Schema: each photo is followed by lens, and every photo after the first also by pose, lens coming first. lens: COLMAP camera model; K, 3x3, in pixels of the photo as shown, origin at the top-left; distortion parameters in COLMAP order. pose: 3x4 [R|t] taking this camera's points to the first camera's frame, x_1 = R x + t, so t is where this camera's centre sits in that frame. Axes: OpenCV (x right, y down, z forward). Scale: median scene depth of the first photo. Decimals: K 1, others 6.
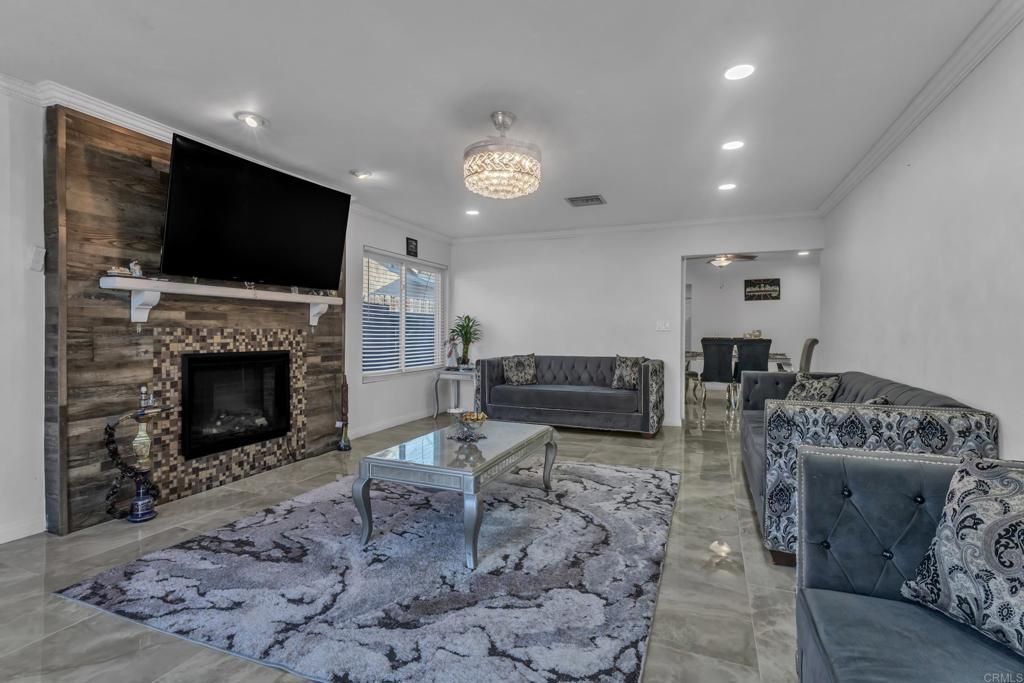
lens RADIAL K [[478.0, 0, 514.2], [0, 478.0, 337.7], [0, 0, 1]] dist [-0.000504, 0.002242]
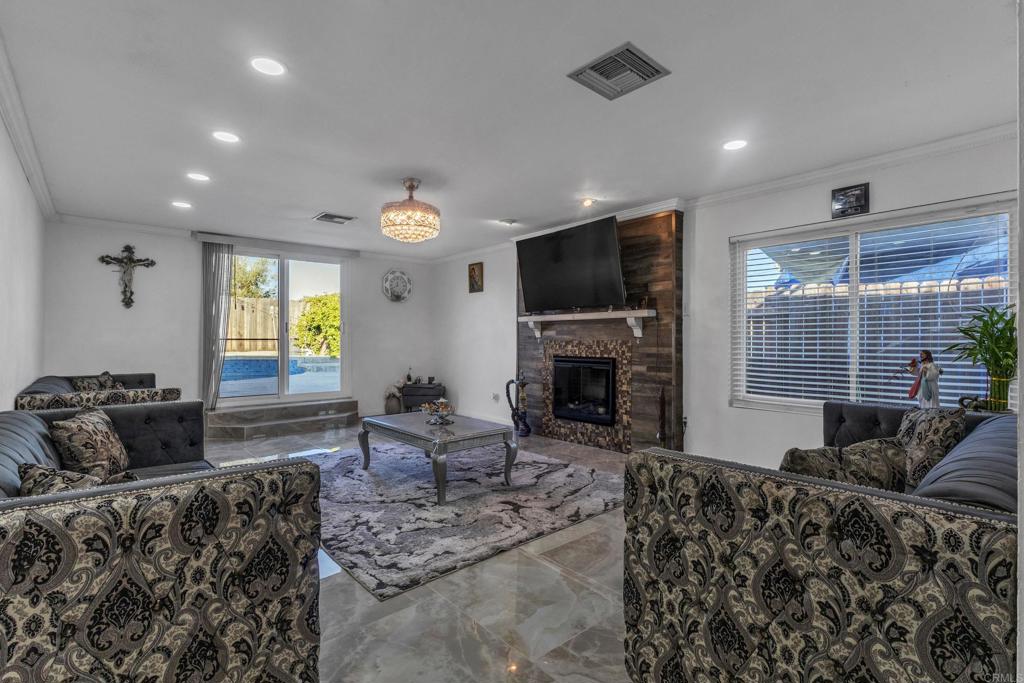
lens RADIAL K [[478.0, 0, 512.9], [0, 478.0, 339.6], [0, 0, 1]] dist [-0.000504, 0.002242]
pose [[-0.450308, -0.006636, -0.892849, 0.786272], [-0.013333, 0.999911, -0.000707, -0.017485], [0.892774, 0.011586, -0.450356, 1.405015]]
